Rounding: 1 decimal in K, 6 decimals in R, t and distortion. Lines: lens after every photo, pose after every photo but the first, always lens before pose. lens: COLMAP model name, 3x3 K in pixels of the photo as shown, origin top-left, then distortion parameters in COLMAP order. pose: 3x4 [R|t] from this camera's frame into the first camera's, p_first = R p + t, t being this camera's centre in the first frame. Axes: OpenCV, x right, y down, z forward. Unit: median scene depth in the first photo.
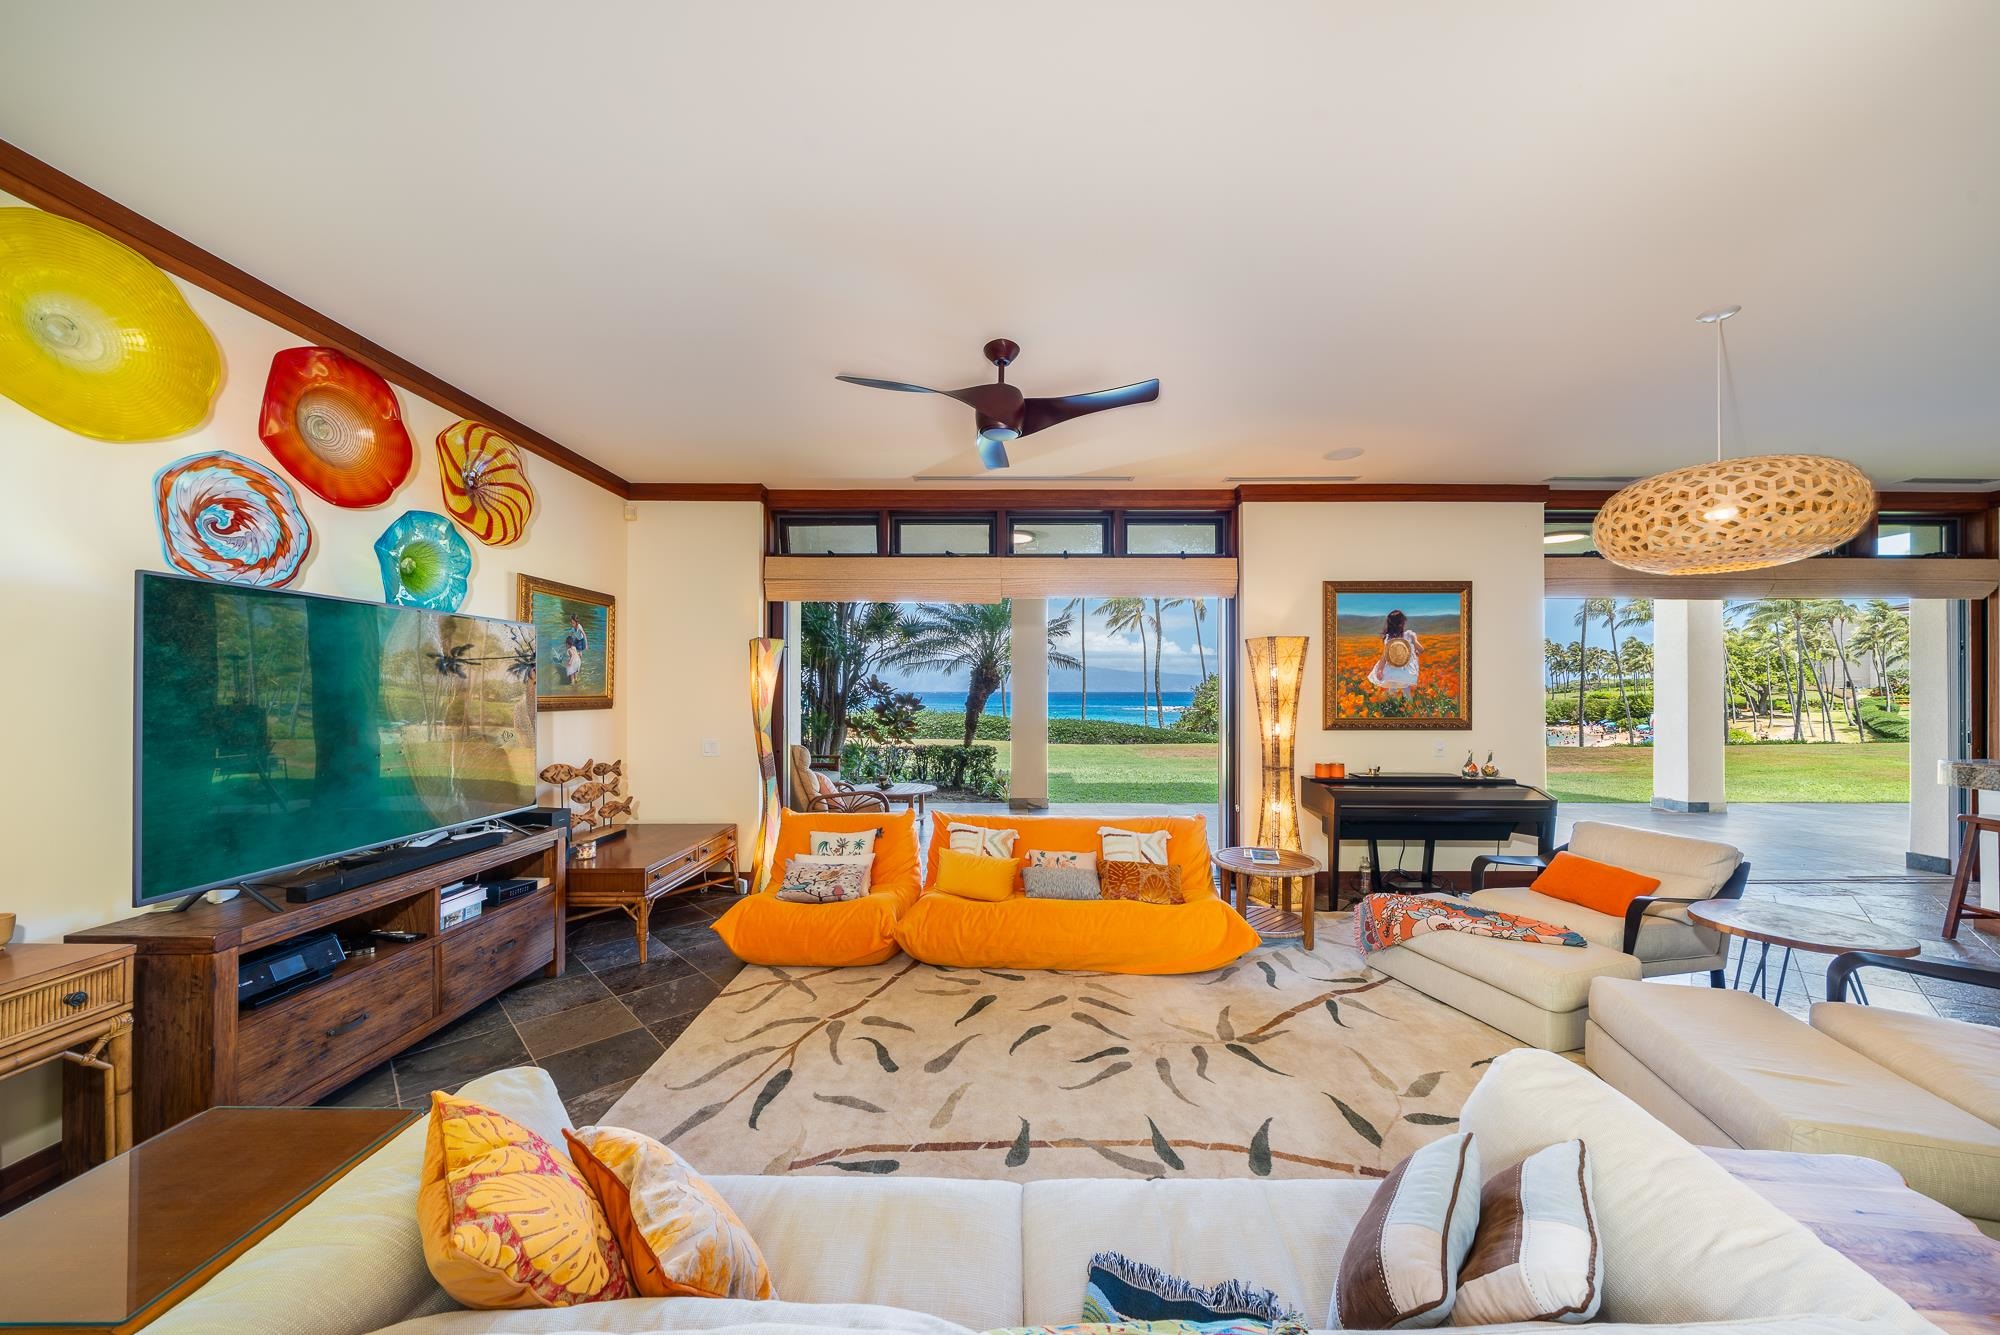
lens RADIAL K [[690.3, 0, 1005.5], [0, 690.3, 685.0], [0, 0, 1]] dist [-0.001694, -0.000132]
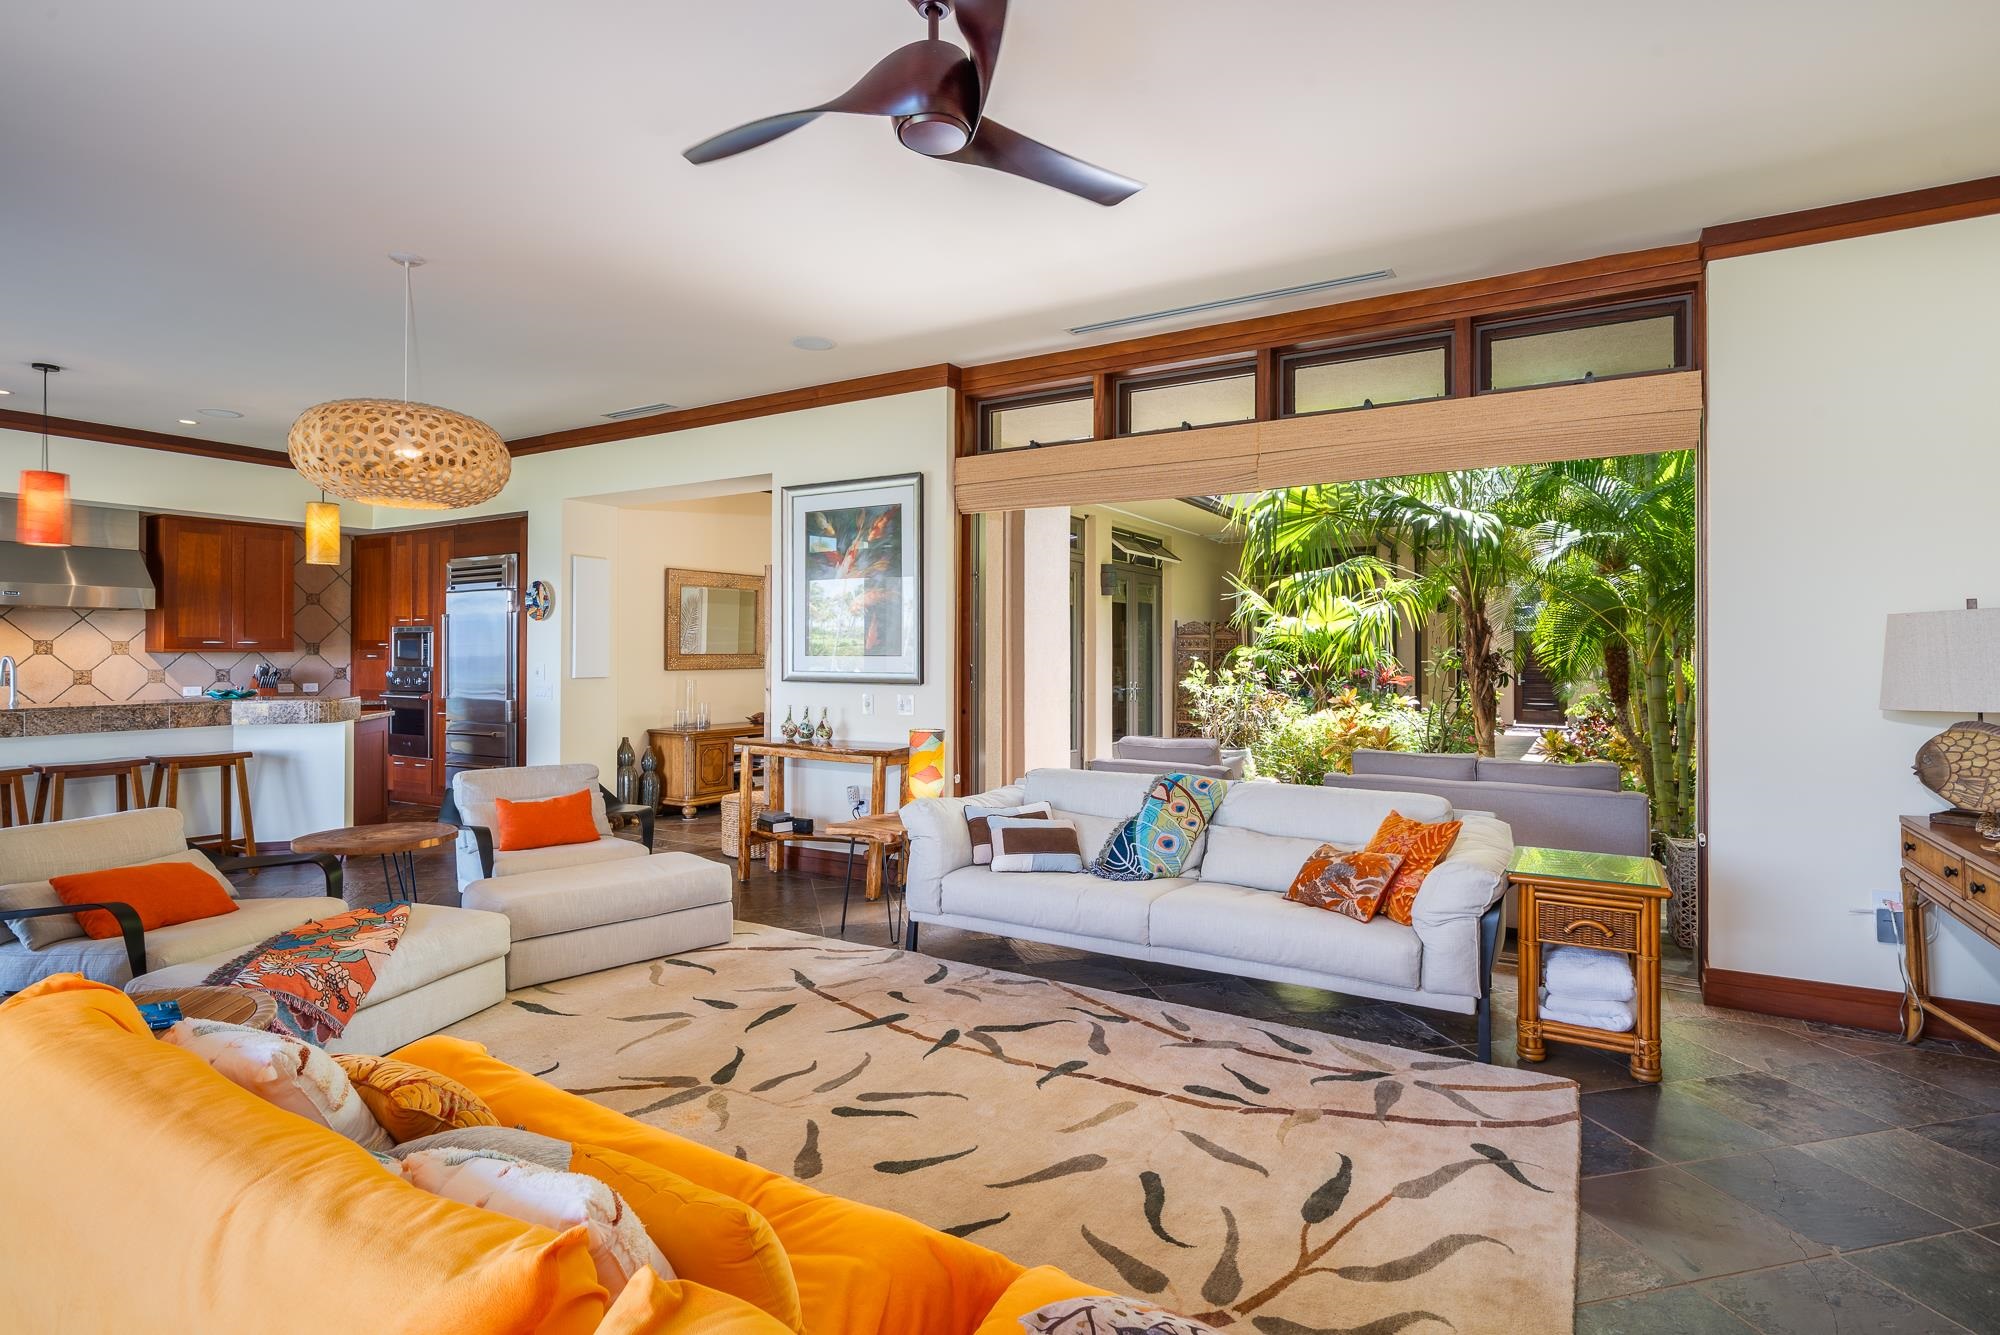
lens RADIAL K [[998.0, 0, 1037.7], [0, 998.0, 646.5], [0, 0, 1]] dist [-0.000055, 0.000373]
pose [[-0.875278, 0.001969, 0.483616, -0.314035], [-0.005049, 0.999900, -0.013208, 0.037993], [-0.483593, -0.014003, -0.875181, 1.117423]]
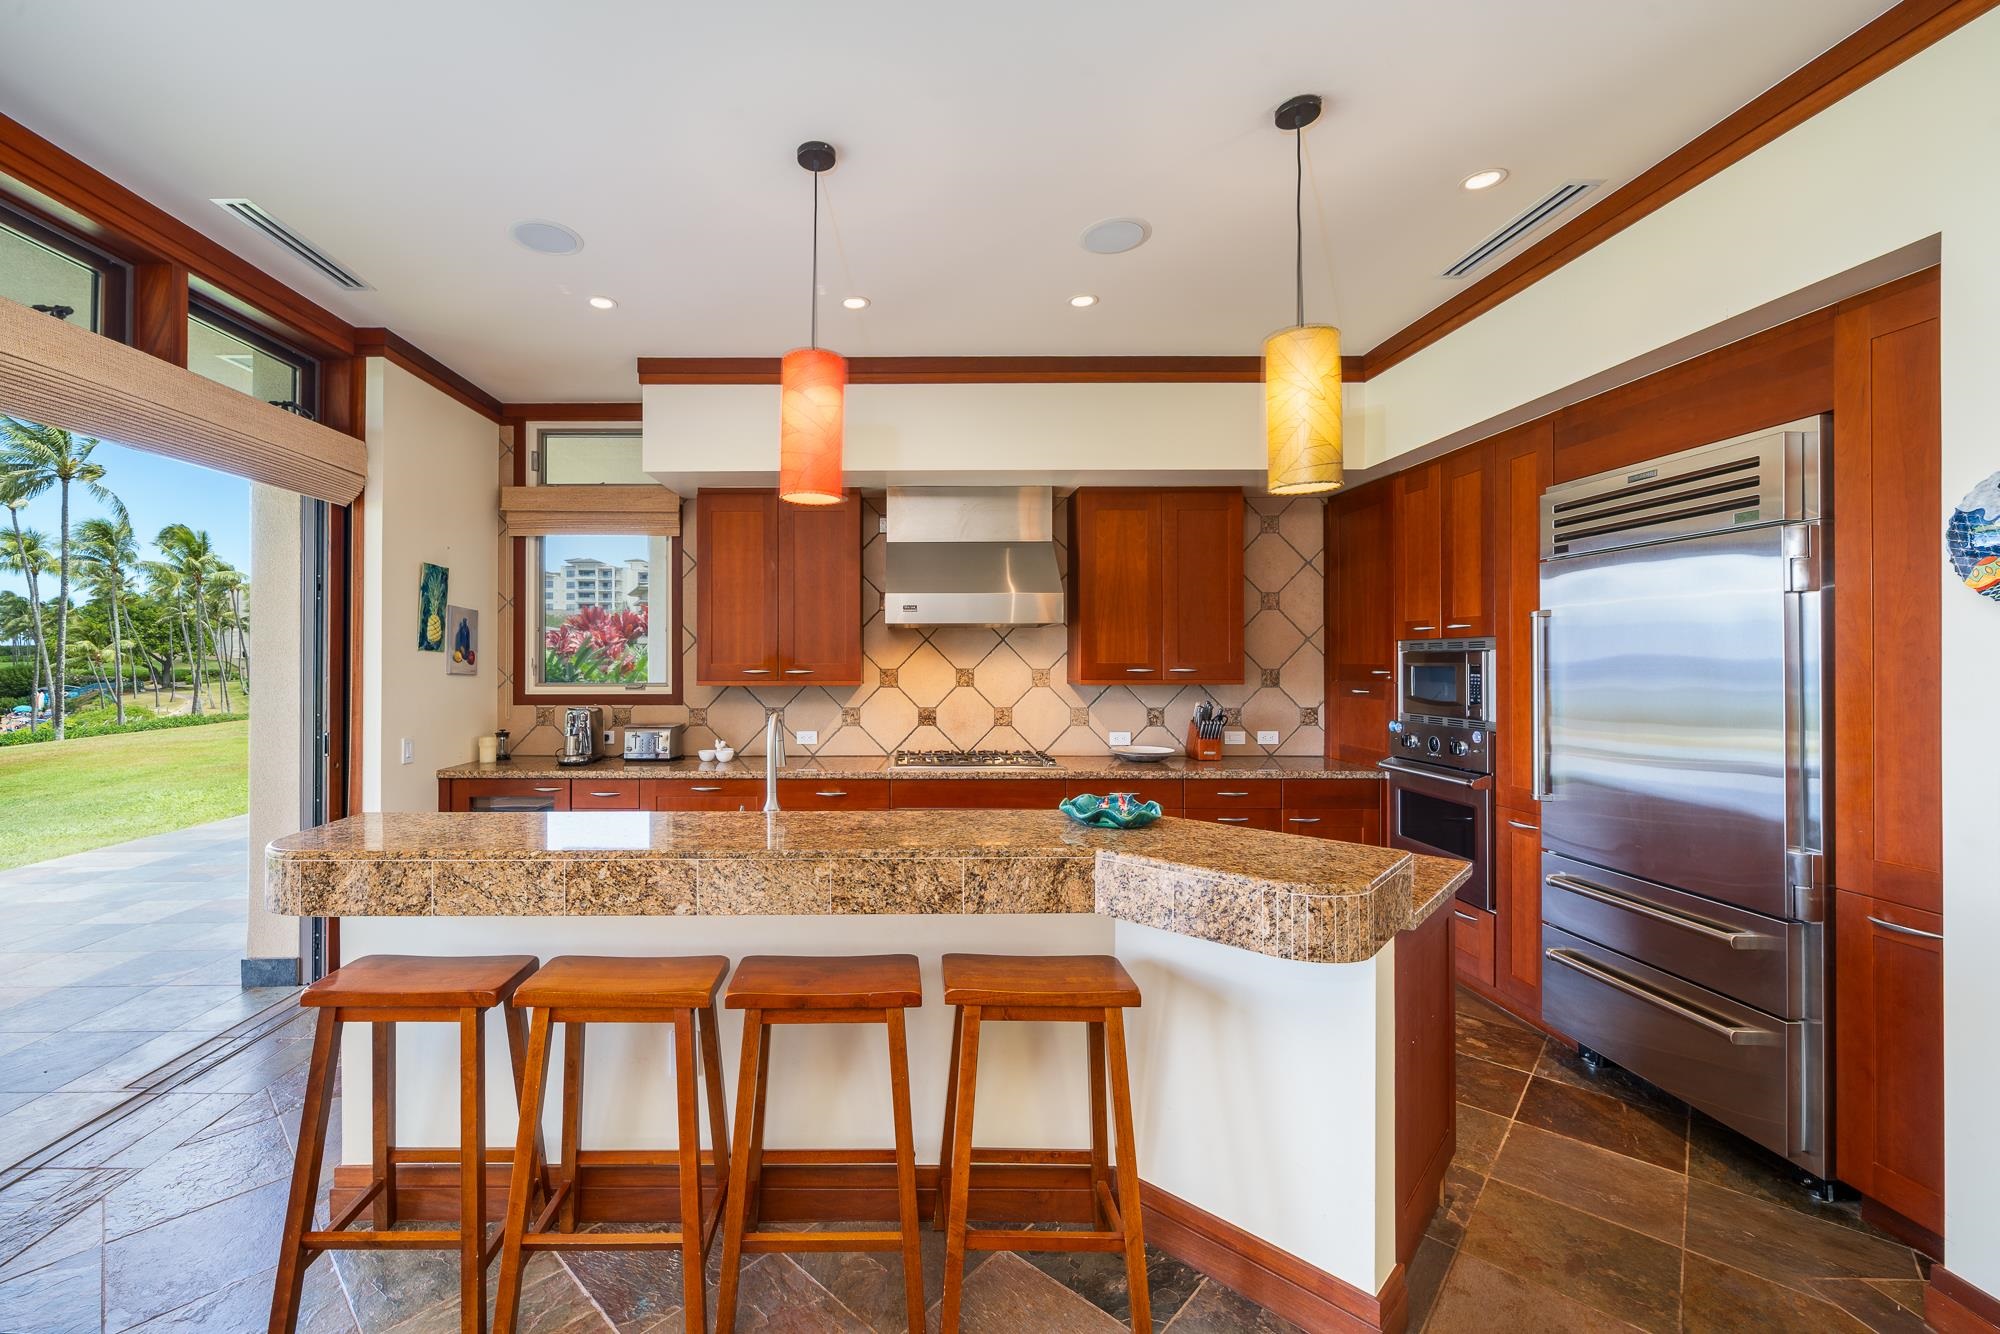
lens RADIAL K [[787.8, 0, 895.3], [0, 787.8, 657.1], [0, 0, 1]] dist [-0.000949, -0.000058]
pose [[-0.002451, 0.002149, 0.999995, 0.833025], [-0.005557, 0.999982, -0.002162, 0.003774], [-0.999982, -0.005562, -0.002439, 0.591738]]
